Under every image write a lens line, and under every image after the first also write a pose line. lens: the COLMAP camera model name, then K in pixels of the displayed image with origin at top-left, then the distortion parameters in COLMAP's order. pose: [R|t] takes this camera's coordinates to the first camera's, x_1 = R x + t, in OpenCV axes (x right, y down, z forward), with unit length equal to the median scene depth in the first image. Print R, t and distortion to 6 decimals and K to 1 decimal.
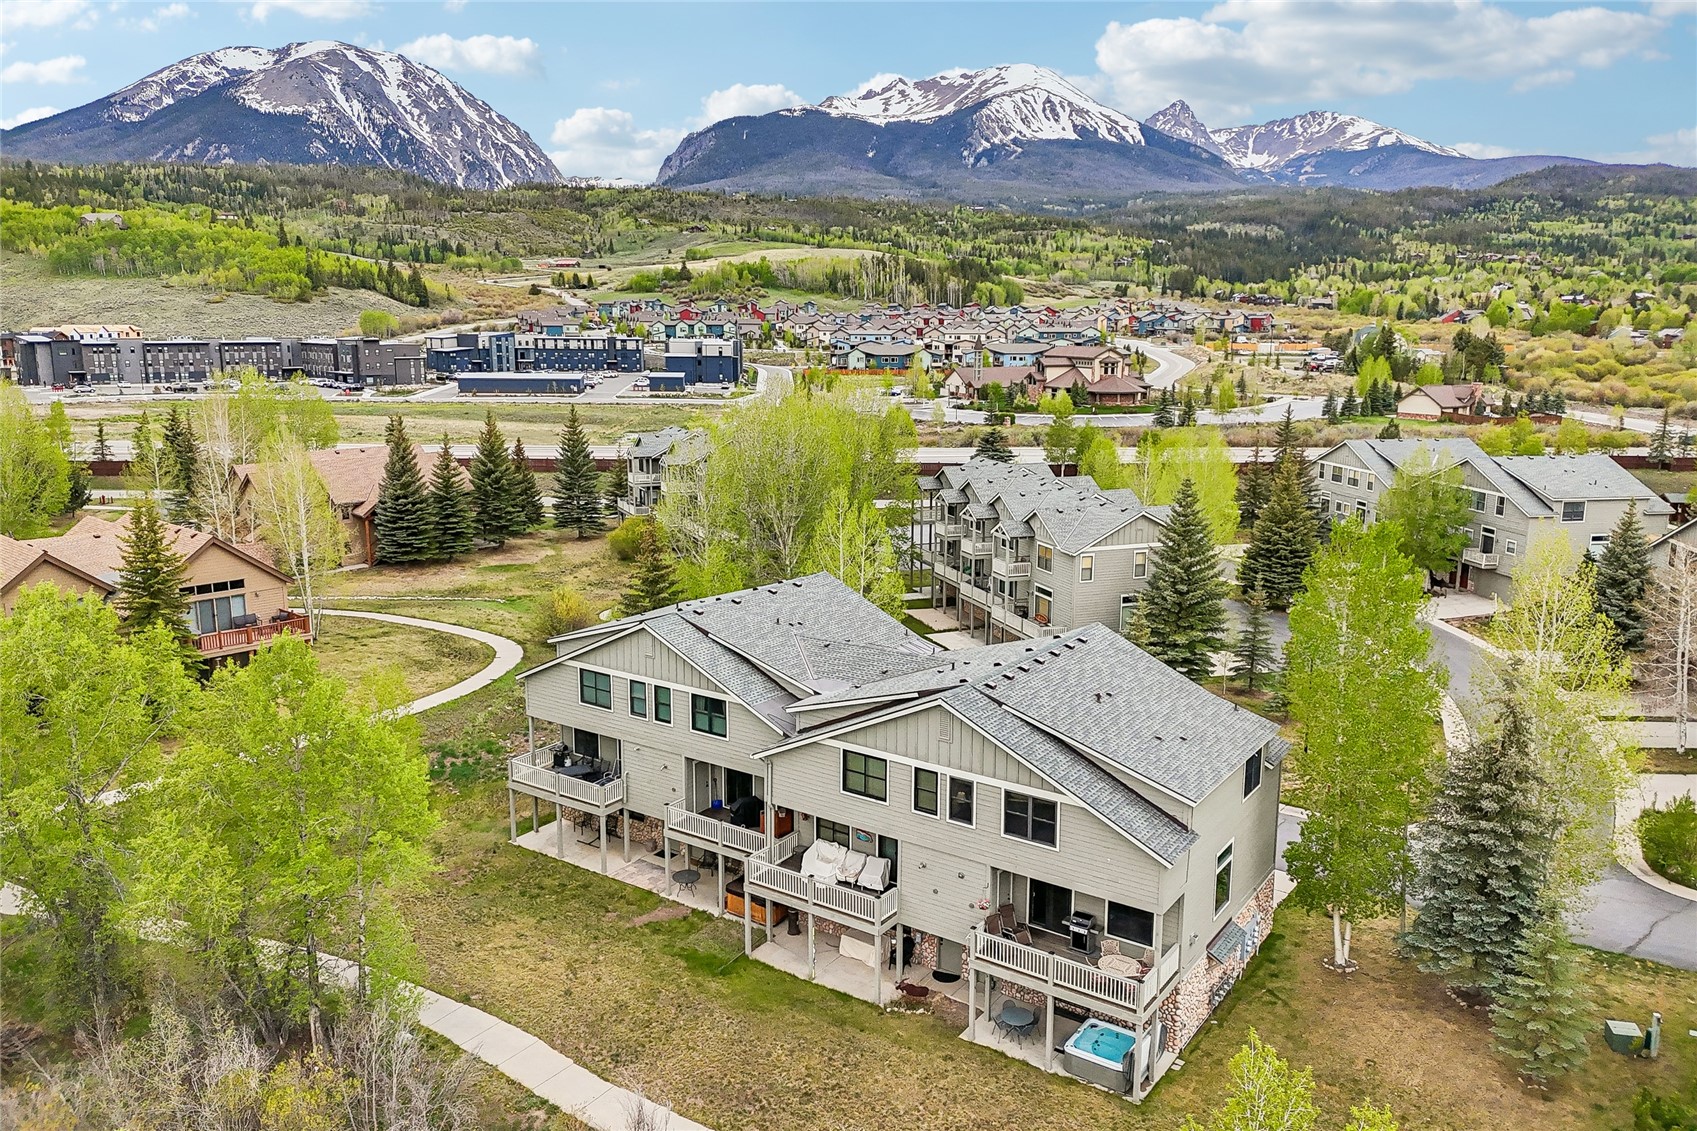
lens RADIAL K [[1240.3, 0, 858.5], [0, 1240.3, 555.4], [0, 0, 1]] dist [0.086535, -0.094619]
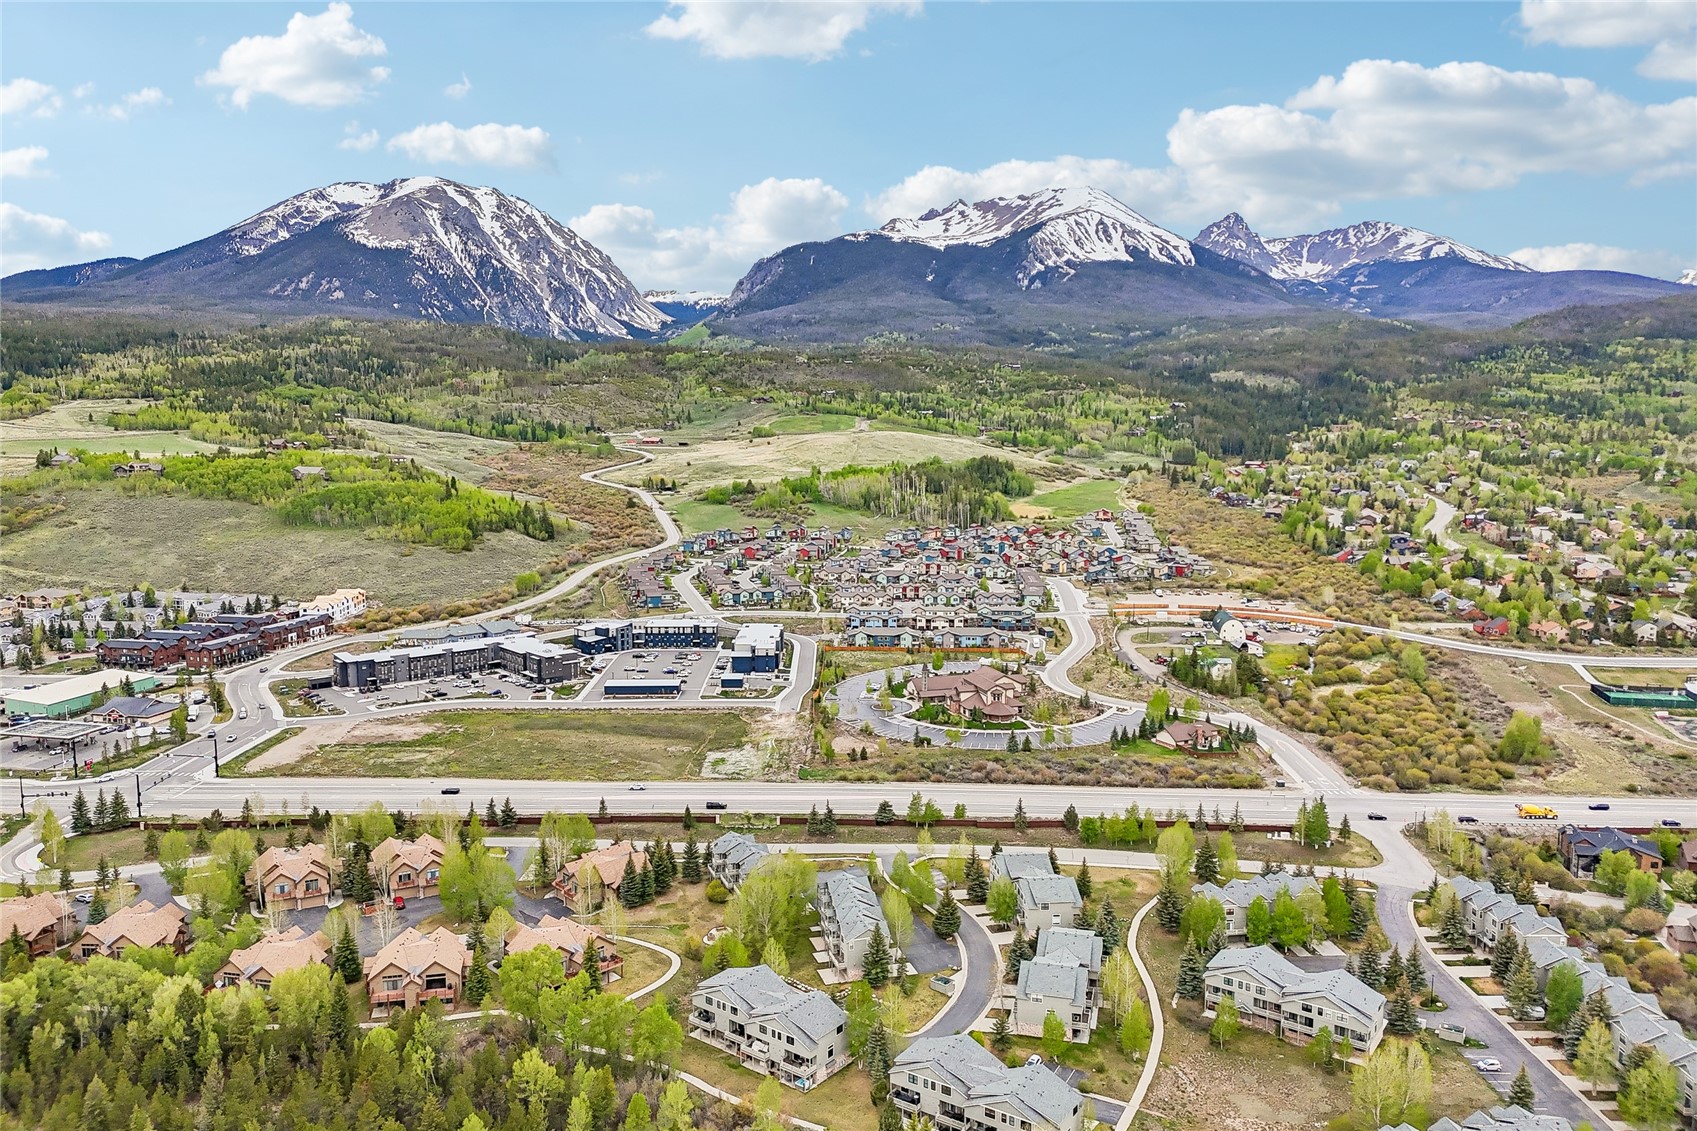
lens RADIAL K [[1240.3, 0, 861.4], [0, 1240.3, 559.4], [0, 0, 1]] dist [0.086535, -0.094619]
pose [[0.998727, 0.003656, -0.050310, 0.016267], [-0.007031, 0.997722, -0.067087, -0.034688], [0.049950, 0.067355, 0.996478, -0.104666]]
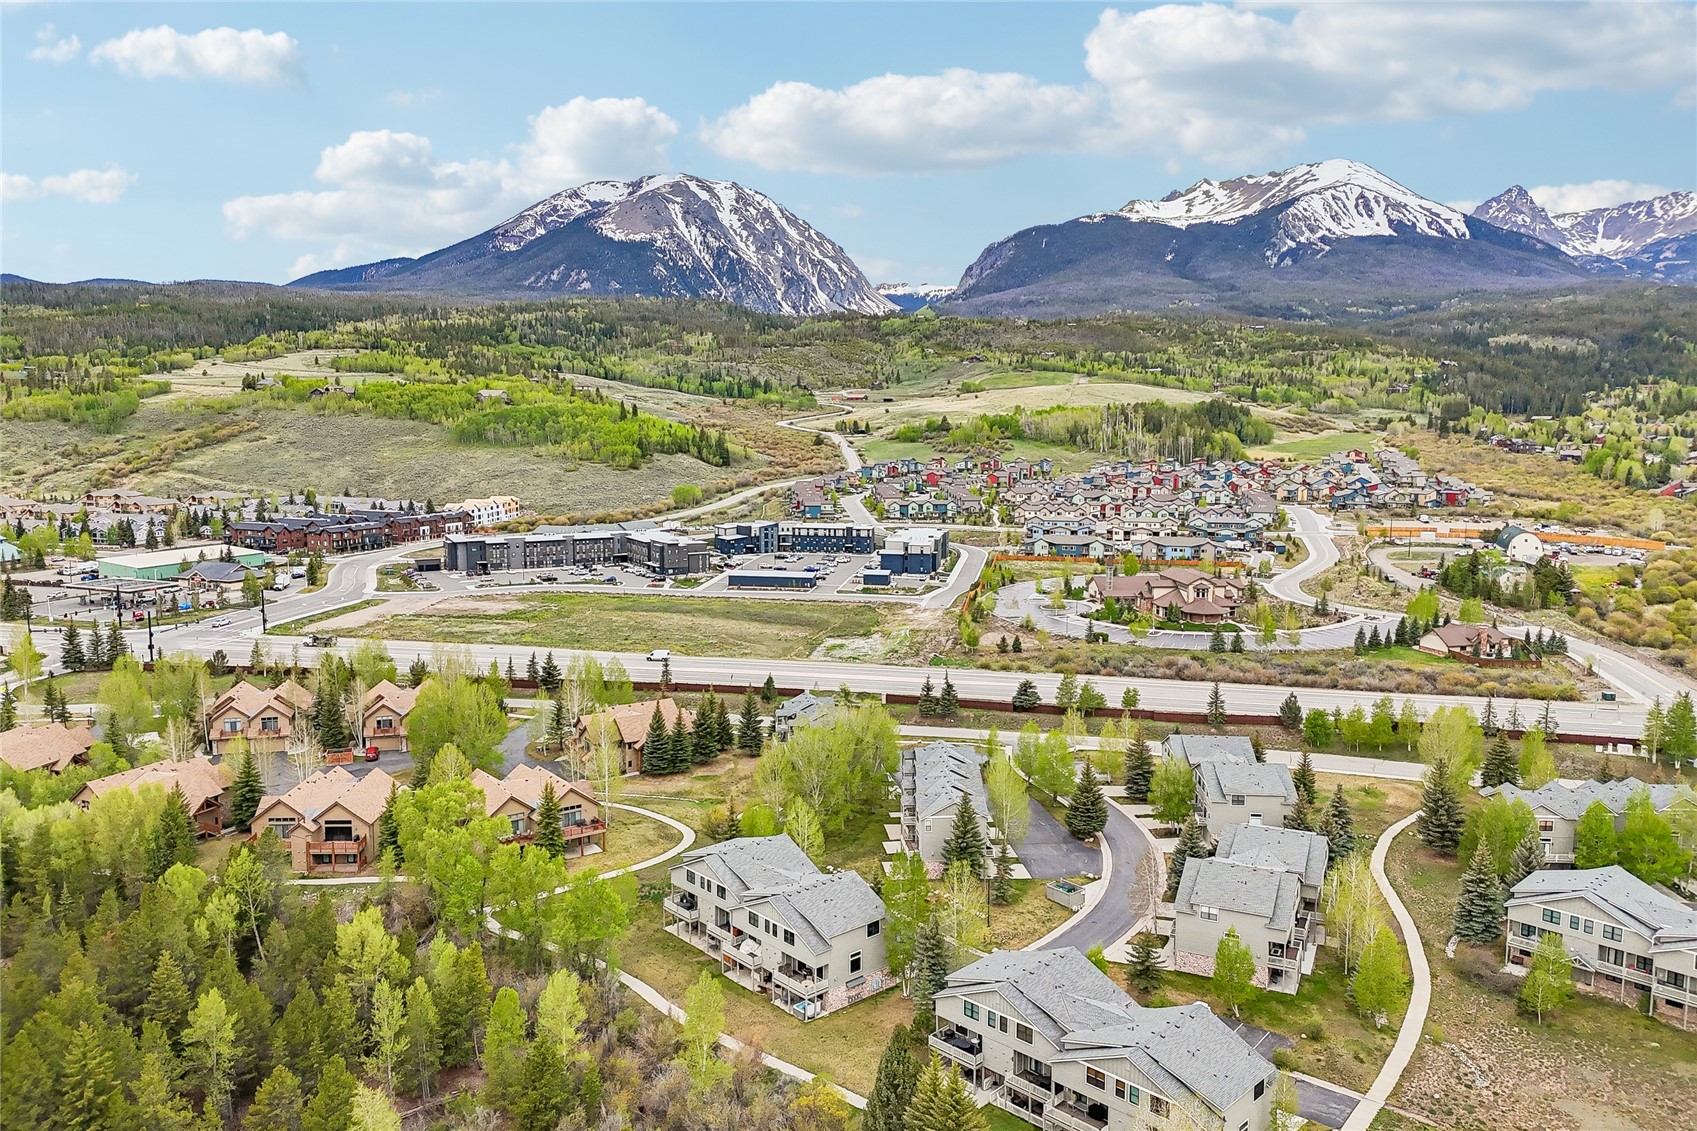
lens RADIAL K [[1240.3, 0, 861.9], [0, 1240.3, 565.4], [0, 0, 1]] dist [0.086535, -0.094619]
pose [[0.972705, 0.029615, -0.230147, 0.024541], [-0.044000, 0.997368, -0.057625, -0.013929], [0.227835, 0.066179, 0.971448, -0.052915]]
